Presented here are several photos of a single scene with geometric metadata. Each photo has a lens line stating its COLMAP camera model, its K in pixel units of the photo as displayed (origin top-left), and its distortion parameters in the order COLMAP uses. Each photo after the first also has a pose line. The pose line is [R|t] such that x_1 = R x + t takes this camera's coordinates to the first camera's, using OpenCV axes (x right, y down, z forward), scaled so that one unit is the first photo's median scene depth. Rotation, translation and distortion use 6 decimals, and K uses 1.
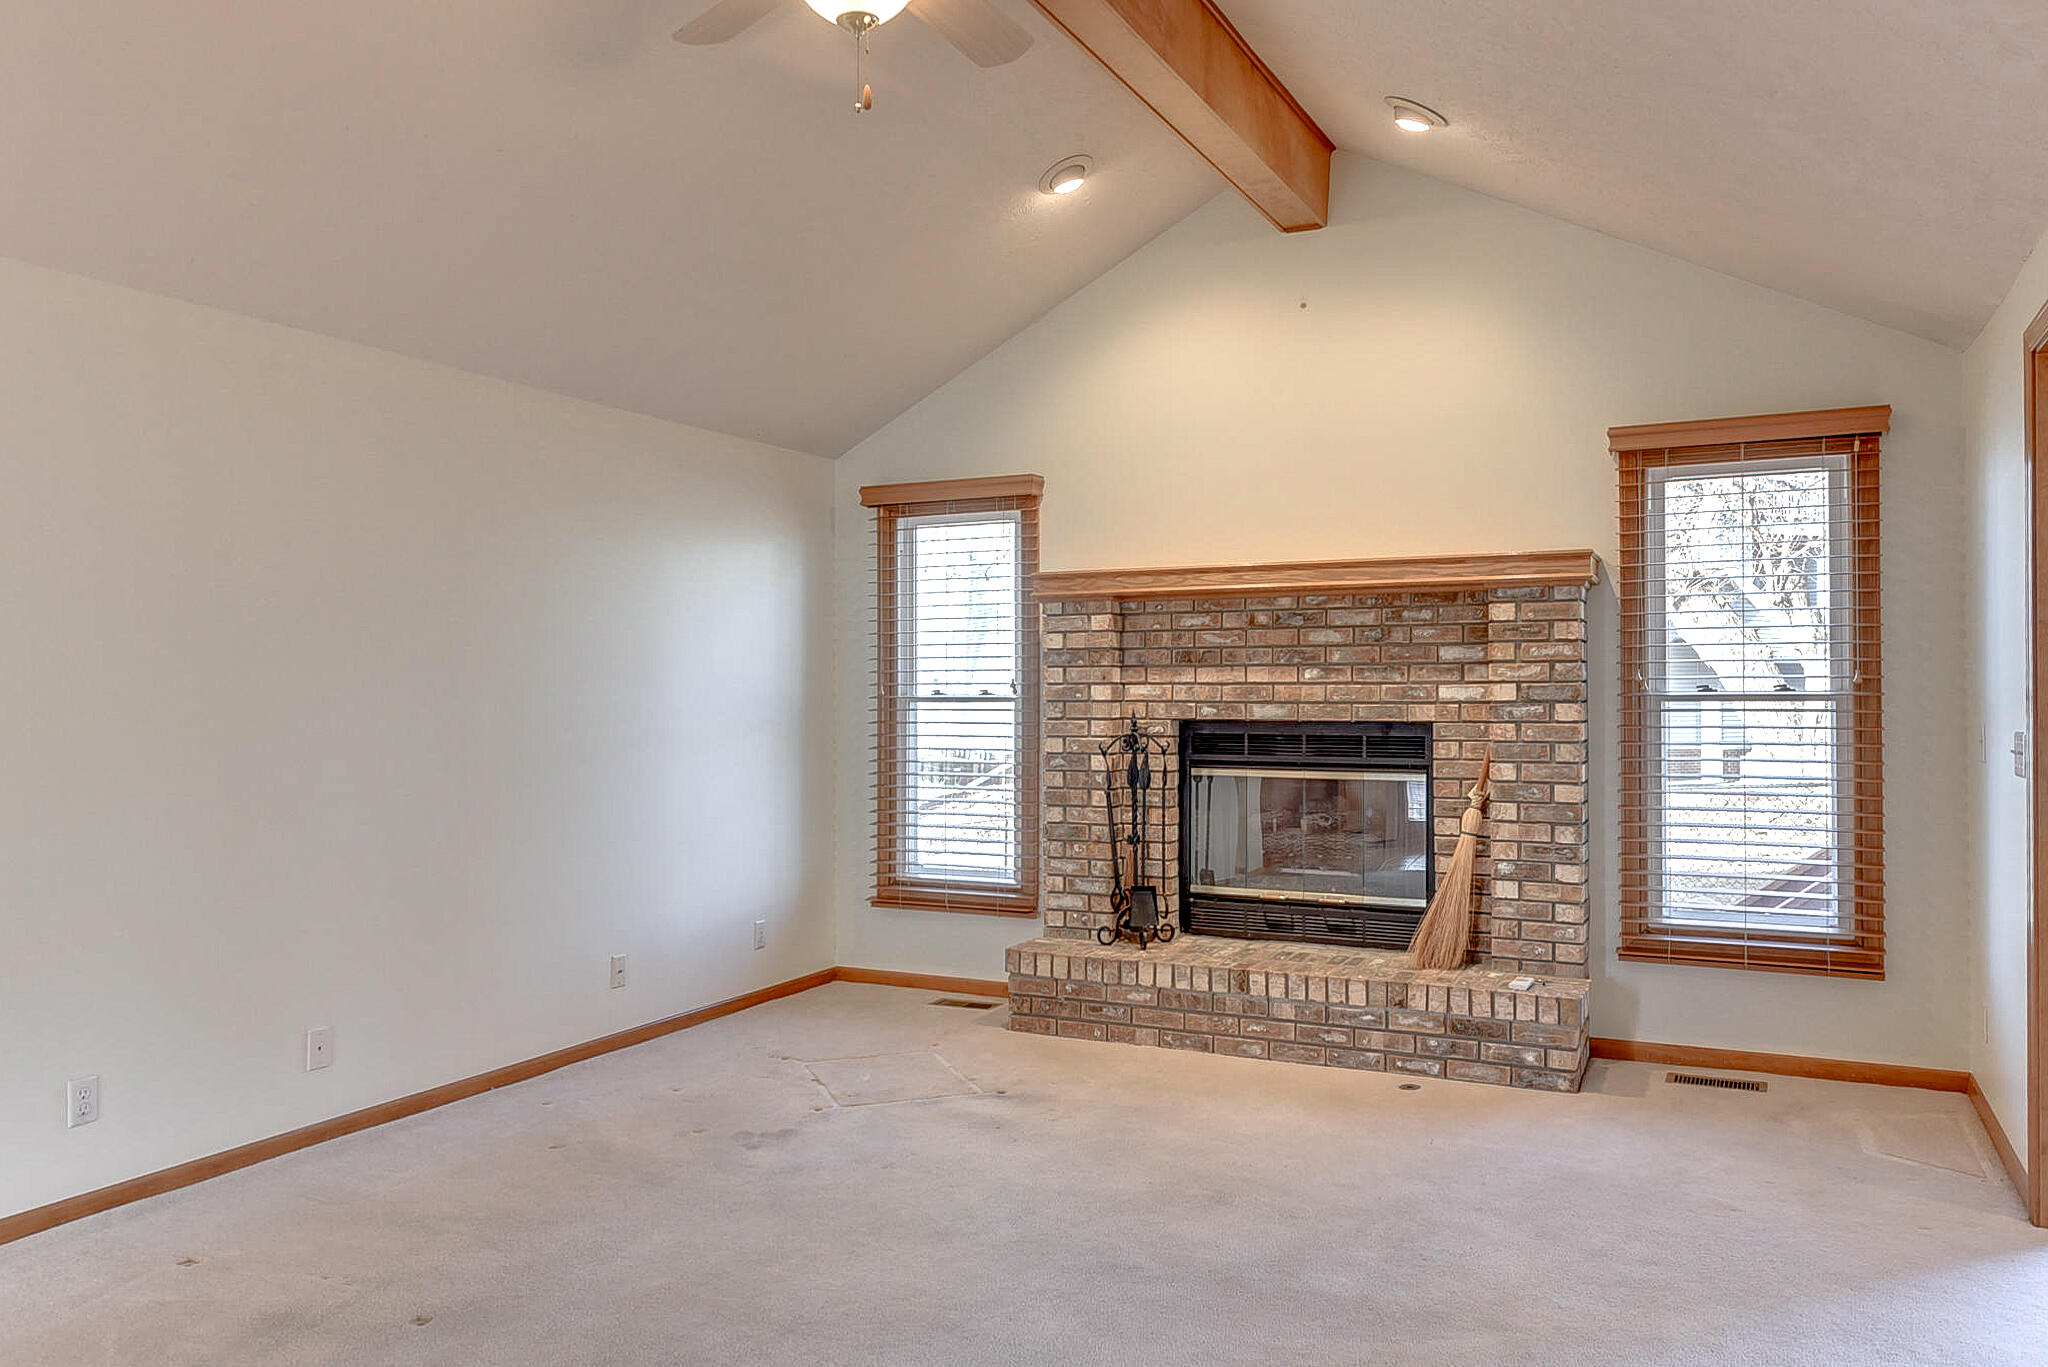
lens RADIAL K [[1482.1, 0, 1019.3], [0, 1482.1, 665.5], [0, 0, 1]] dist [0.004478, 0.002775]
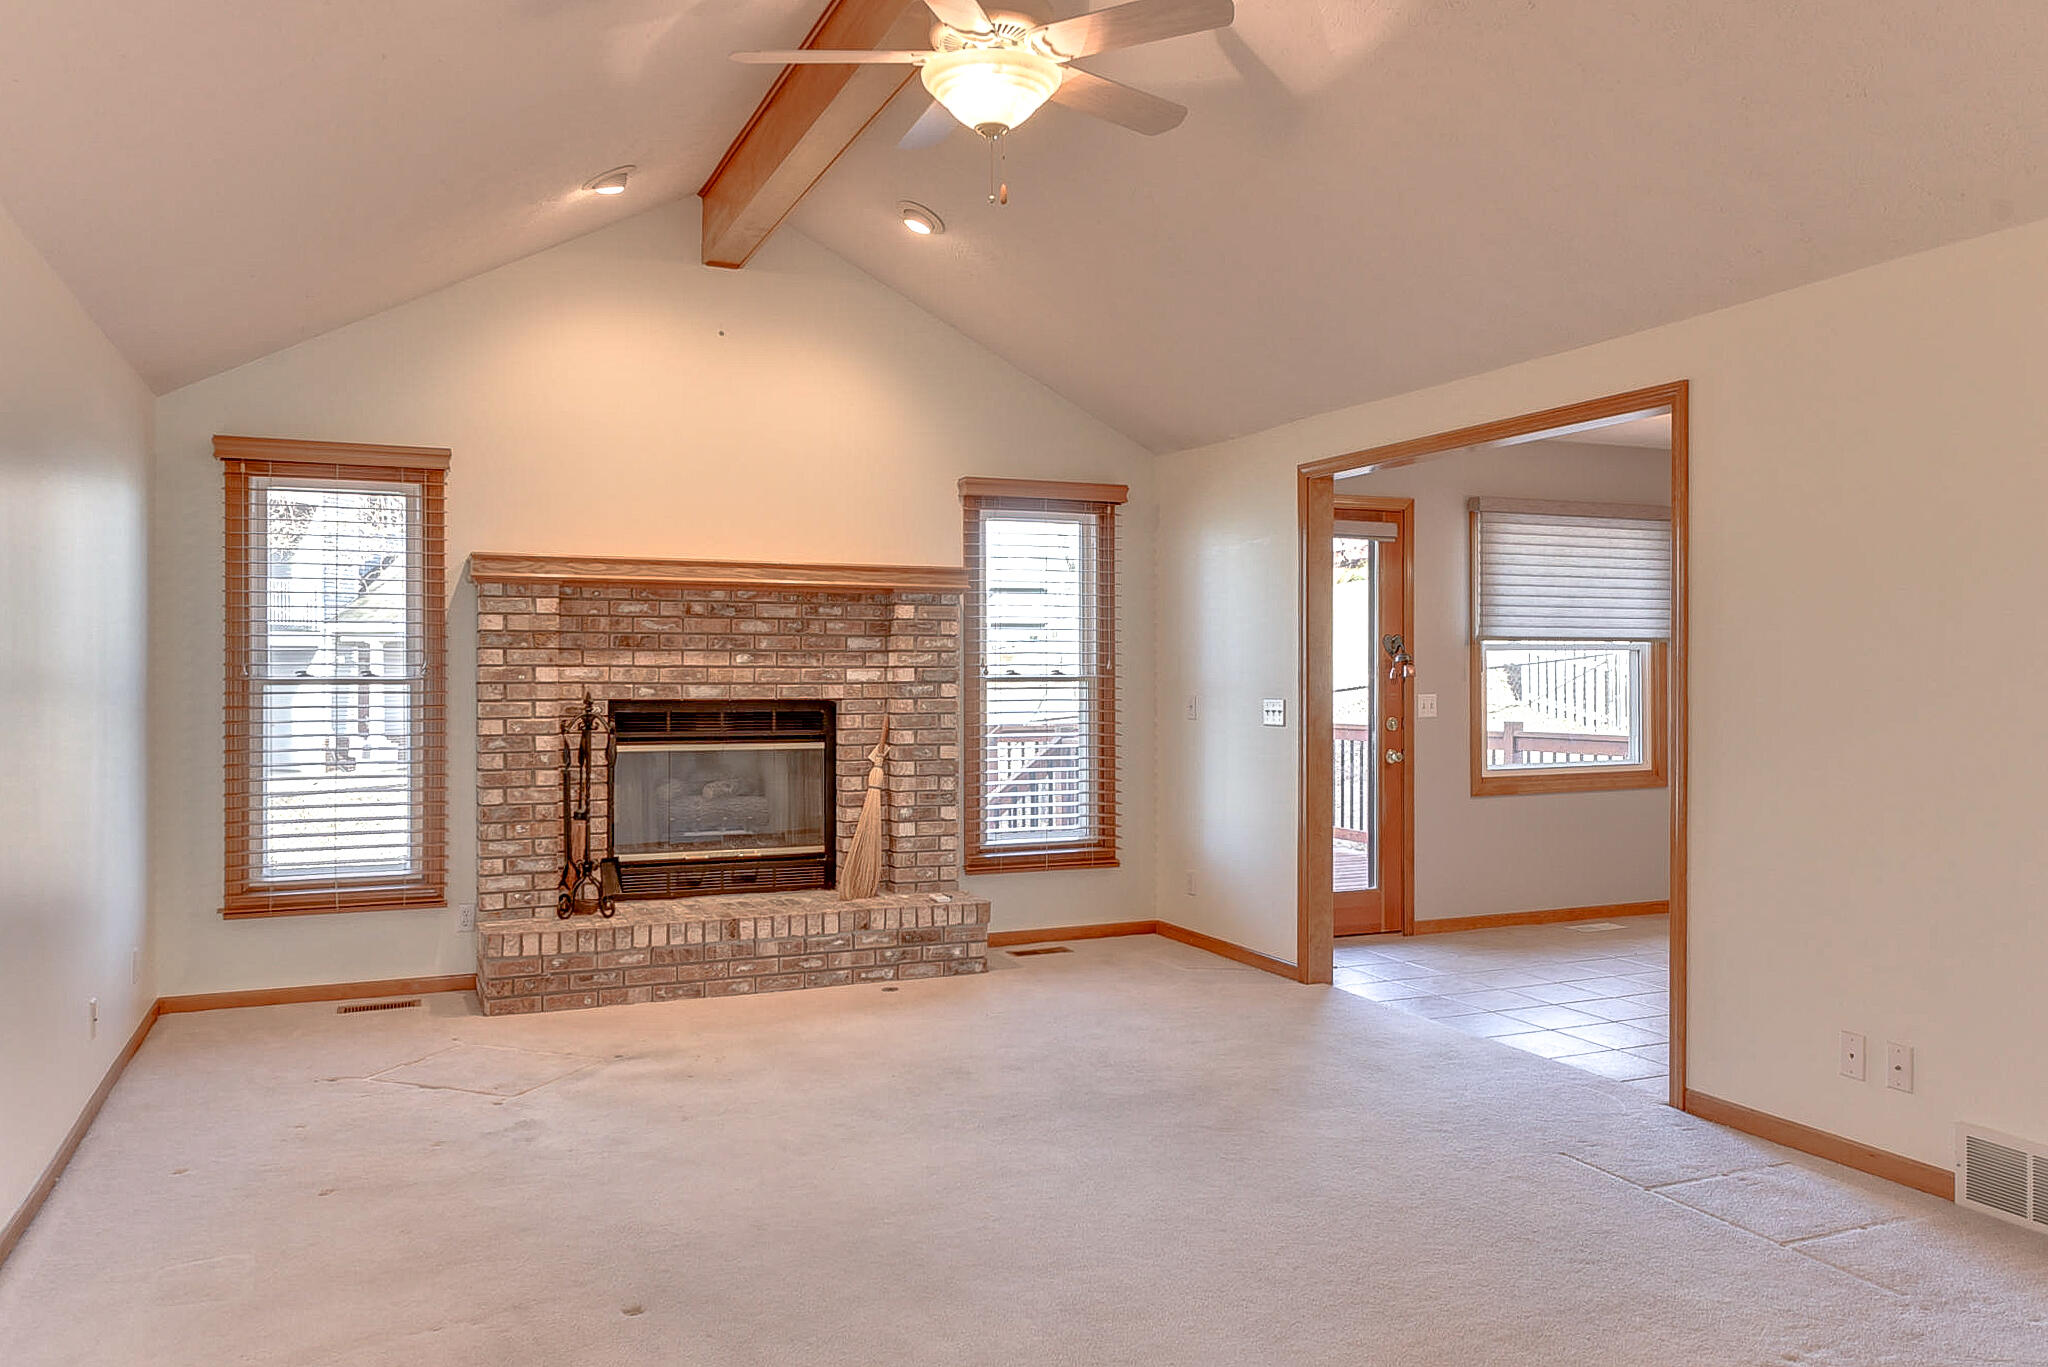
lens RADIAL K [[1482.1, 0, 1019.3], [0, 1482.1, 665.5], [0, 0, 1]] dist [0.004478, 0.002775]
pose [[0.641340, 0.007522, 0.767220, -0.561427], [-0.015350, 0.999878, 0.003029, 0.004342], [-0.767104, -0.013720, 0.641377, 0.102830]]
